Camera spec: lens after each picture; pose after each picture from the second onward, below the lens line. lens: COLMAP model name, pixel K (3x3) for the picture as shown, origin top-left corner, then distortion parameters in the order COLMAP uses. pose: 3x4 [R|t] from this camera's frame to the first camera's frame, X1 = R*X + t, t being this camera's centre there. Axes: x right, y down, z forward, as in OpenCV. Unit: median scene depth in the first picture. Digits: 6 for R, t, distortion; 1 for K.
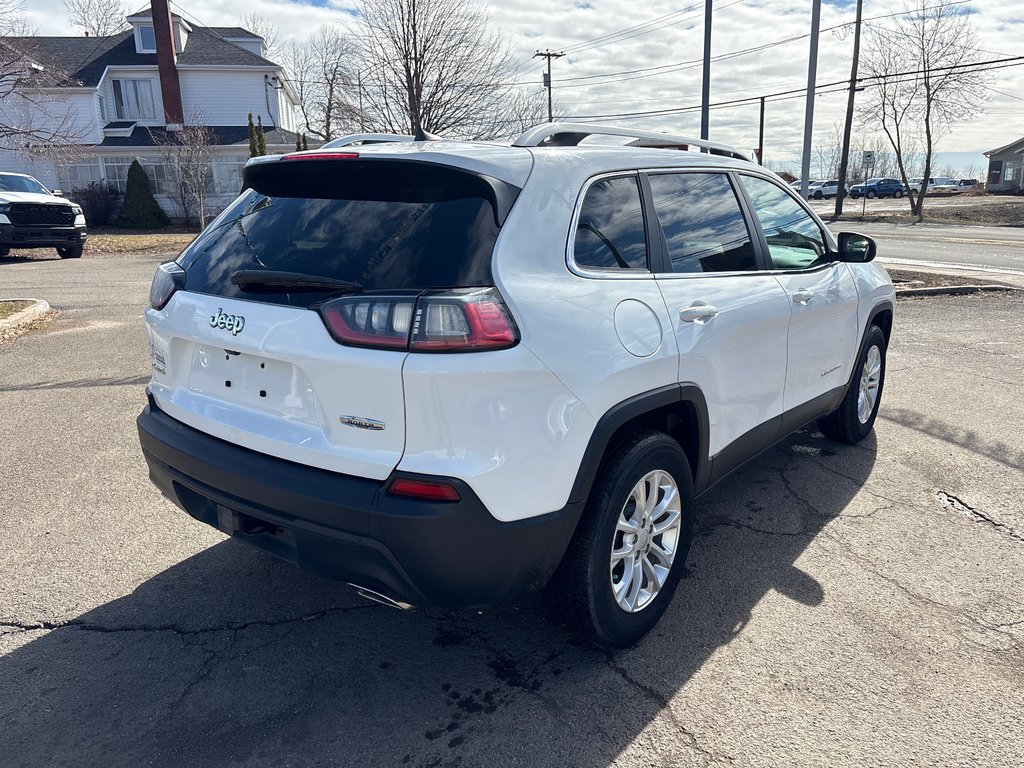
lens RADIAL K [[760.5, 0, 520.4], [0, 760.5, 386.8], [0, 0, 1]] dist [0.068797, -0.072407]
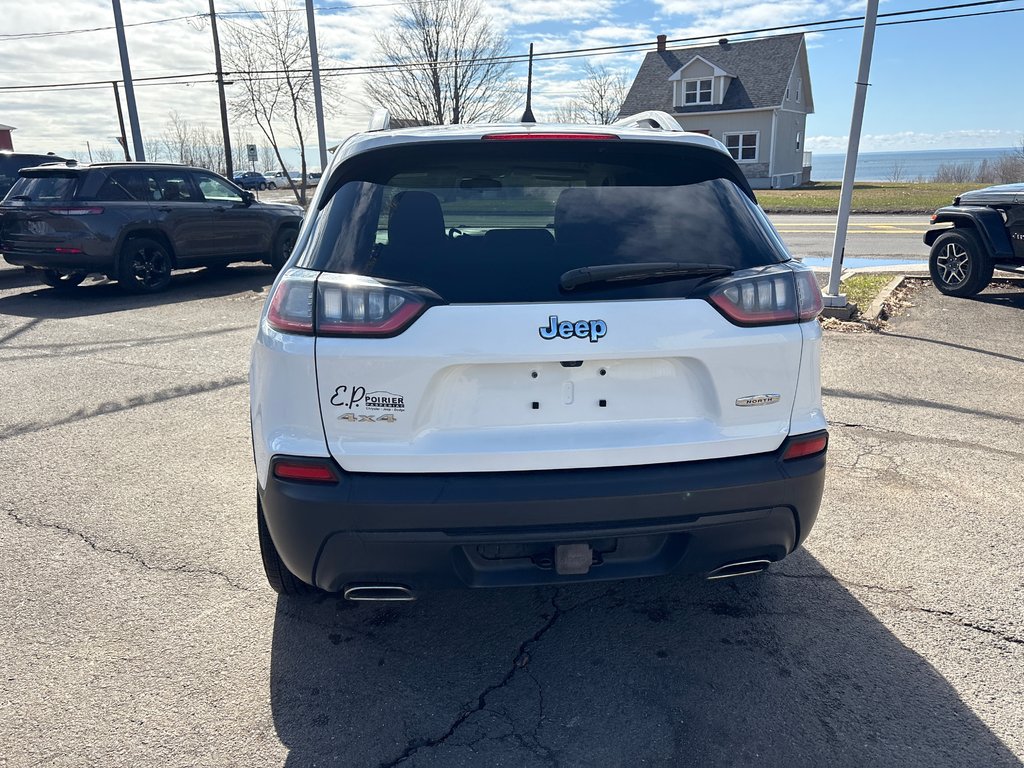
lens RADIAL K [[760.5, 0, 520.4], [0, 760.5, 386.8], [0, 0, 1]] dist [0.068797, -0.072407]
pose [[0.706027, -0.190037, 0.682211, -0.068455], [0.183848, 0.979480, 0.082578, -0.006888], [-0.683905, 0.067121, 0.726477, 0.028265]]
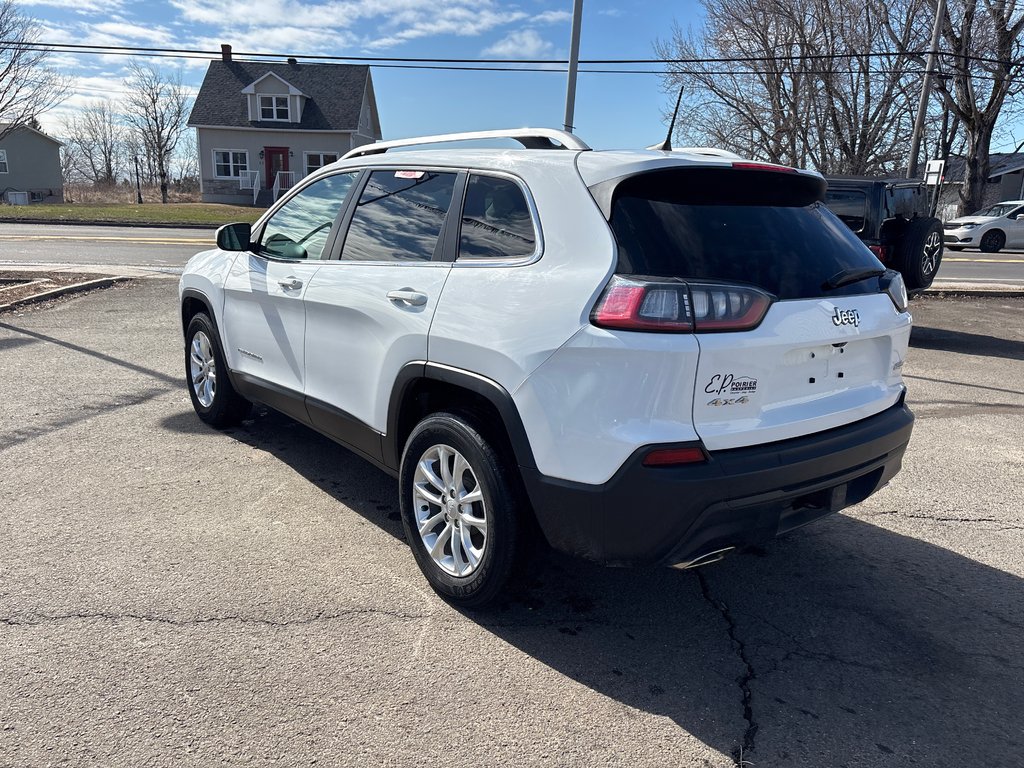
lens RADIAL K [[764.7, 0, 520.9], [0, 764.7, 381.9], [0, 0, 1]] dist [0.049907, -0.061086]
pose [[0.232135, -0.211087, 0.949503, -0.105911], [0.207758, 0.964401, 0.163606, -0.018532], [-0.950237, 0.159288, 0.267726, 0.078000]]
